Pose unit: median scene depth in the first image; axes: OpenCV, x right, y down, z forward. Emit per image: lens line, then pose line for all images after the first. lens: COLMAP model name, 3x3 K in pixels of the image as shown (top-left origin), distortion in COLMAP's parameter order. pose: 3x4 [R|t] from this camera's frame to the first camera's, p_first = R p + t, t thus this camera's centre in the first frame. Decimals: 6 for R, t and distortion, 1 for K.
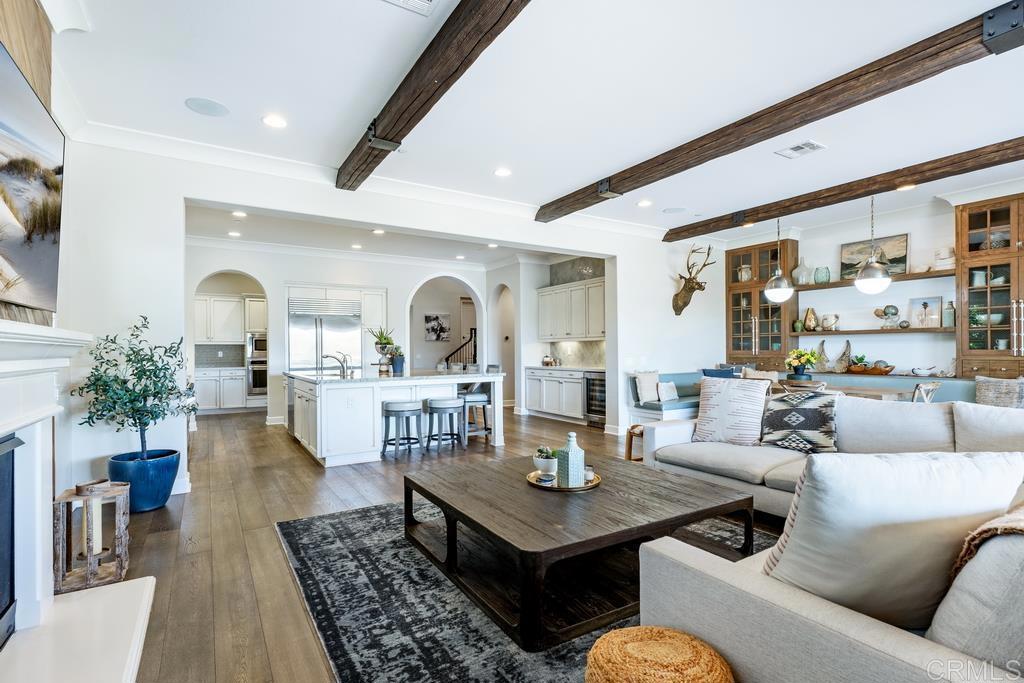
lens RADIAL K [[495.3, 0, 514.3], [0, 495.3, 353.4], [0, 0, 1]] dist [0.016168, 0.000166]
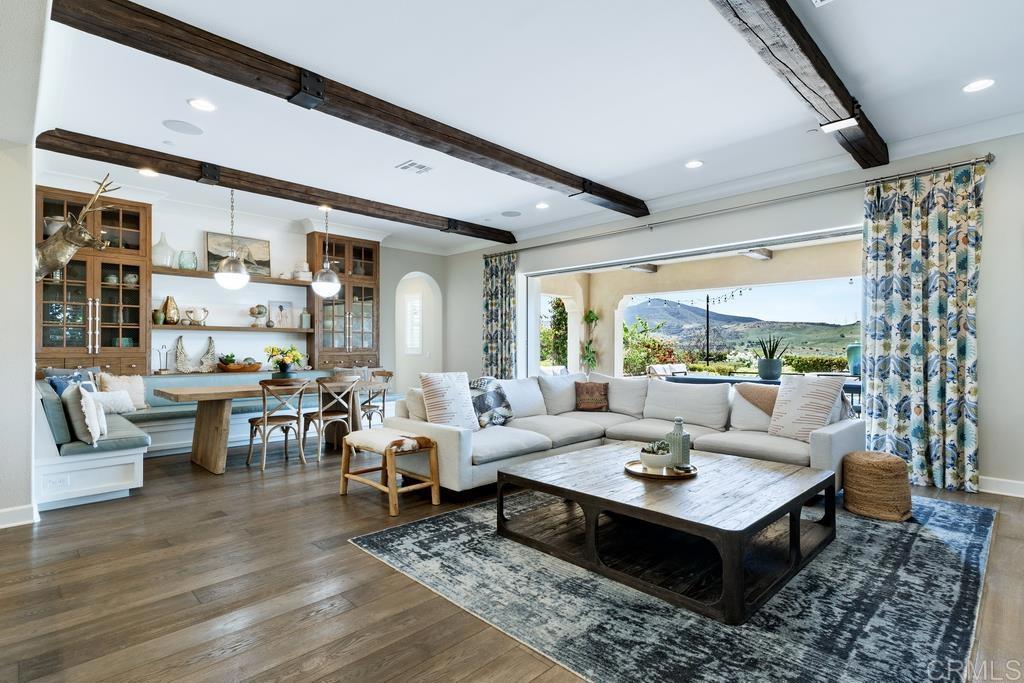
lens RADIAL K [[506.6, 0, 511.2], [0, 506.6, 346.7], [0, 0, 1]] dist [0.006395, -0.000698]
pose [[-0.218740, 0.009274, 0.975739, -0.372474], [0.008117, 0.999938, -0.007684, 0.003778], [-0.975749, 0.006239, -0.218802, 0.665271]]
